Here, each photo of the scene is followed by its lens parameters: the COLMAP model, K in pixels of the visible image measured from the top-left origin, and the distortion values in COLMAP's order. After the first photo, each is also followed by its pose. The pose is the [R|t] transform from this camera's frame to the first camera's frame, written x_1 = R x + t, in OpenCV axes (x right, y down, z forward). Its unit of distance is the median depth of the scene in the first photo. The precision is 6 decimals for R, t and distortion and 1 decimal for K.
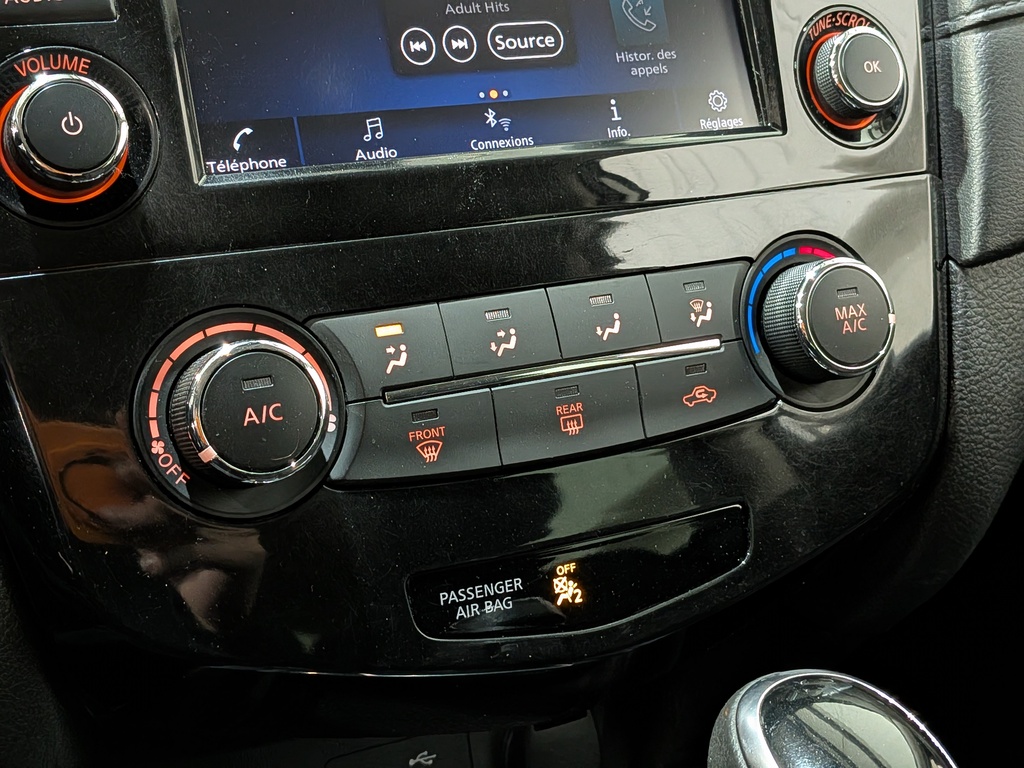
lens RADIAL K [[1490.0, 0, 503.8], [0, 1490.0, 342.2], [0, 0, 1]] dist [0.077702, 0.000000]
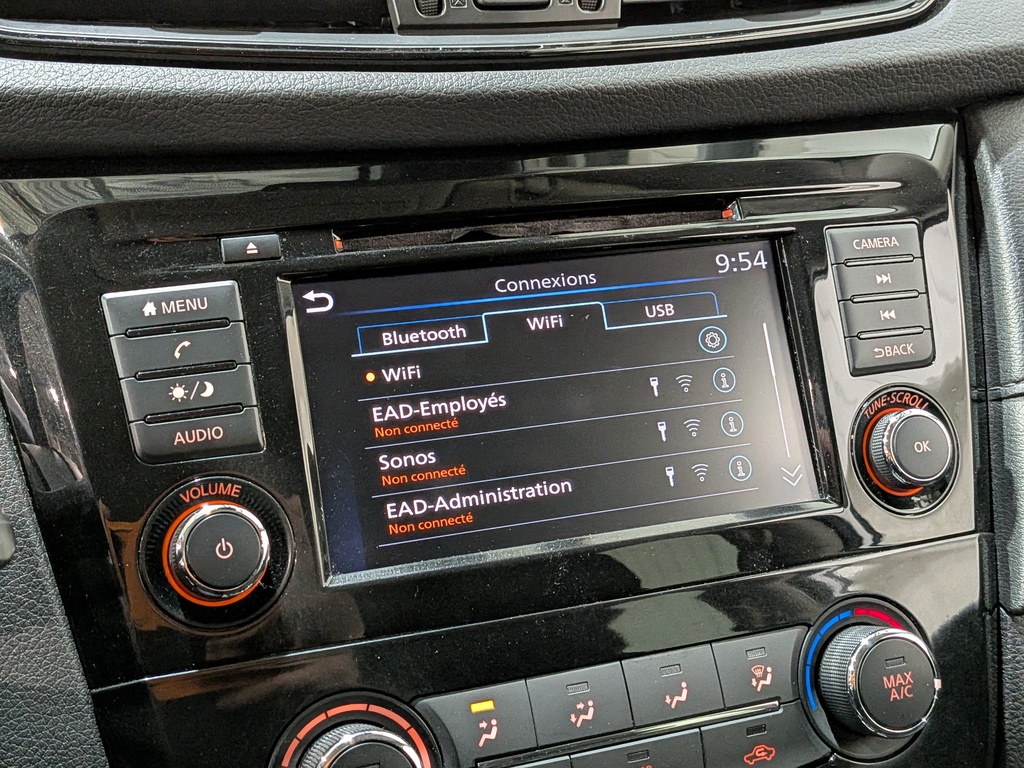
lens RADIAL K [[1490.0, 0, 500.4], [0, 1490.0, 347.9], [0, 0, 1]] dist [0.077702, 0.000000]
pose [[0.995568, 0.017553, -0.092393, 0.038031], [-0.021823, 0.998730, -0.045418, -0.224617], [0.091478, 0.047233, 0.994686, -0.166250]]
